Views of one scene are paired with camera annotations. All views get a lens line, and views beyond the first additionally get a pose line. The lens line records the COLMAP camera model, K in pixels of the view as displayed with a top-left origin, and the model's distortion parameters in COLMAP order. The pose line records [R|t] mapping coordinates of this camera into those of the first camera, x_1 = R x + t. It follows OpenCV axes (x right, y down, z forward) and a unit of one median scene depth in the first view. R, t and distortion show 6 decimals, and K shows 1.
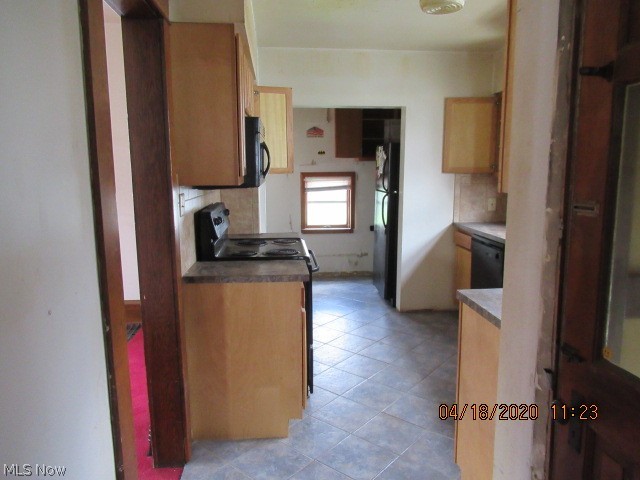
lens RADIAL K [[480.3, 0, 318.3], [0, 480.3, 239.3], [0, 0, 1]] dist [-0.002818, -0.009960]
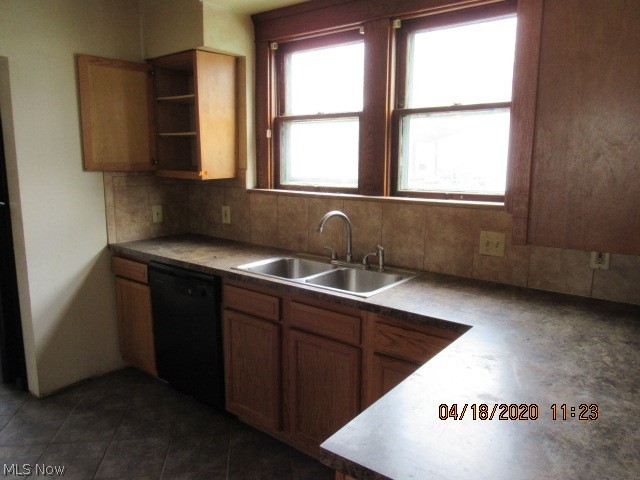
lens RADIAL K [[480.3, 0, 319.2], [0, 480.3, 244.8], [0, 0, 1]] dist [-0.002818, -0.009960]
pose [[0.670521, -0.119411, 0.732217, -0.014866], [0.094204, 0.992677, 0.075621, -0.057473], [-0.735885, 0.018272, 0.676860, 0.322628]]
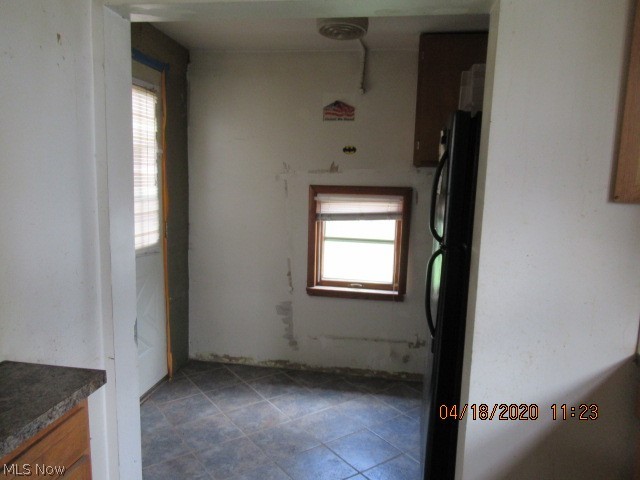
lens RADIAL K [[480.3, 0, 320.7], [0, 480.3, 242.2], [0, 0, 1]] dist [-0.002818, -0.009960]
pose [[0.969061, 0.062771, -0.238707, 0.149332], [-0.066822, 0.997725, -0.008906, -0.095040], [0.237605, 0.024582, 0.971051, 0.641337]]
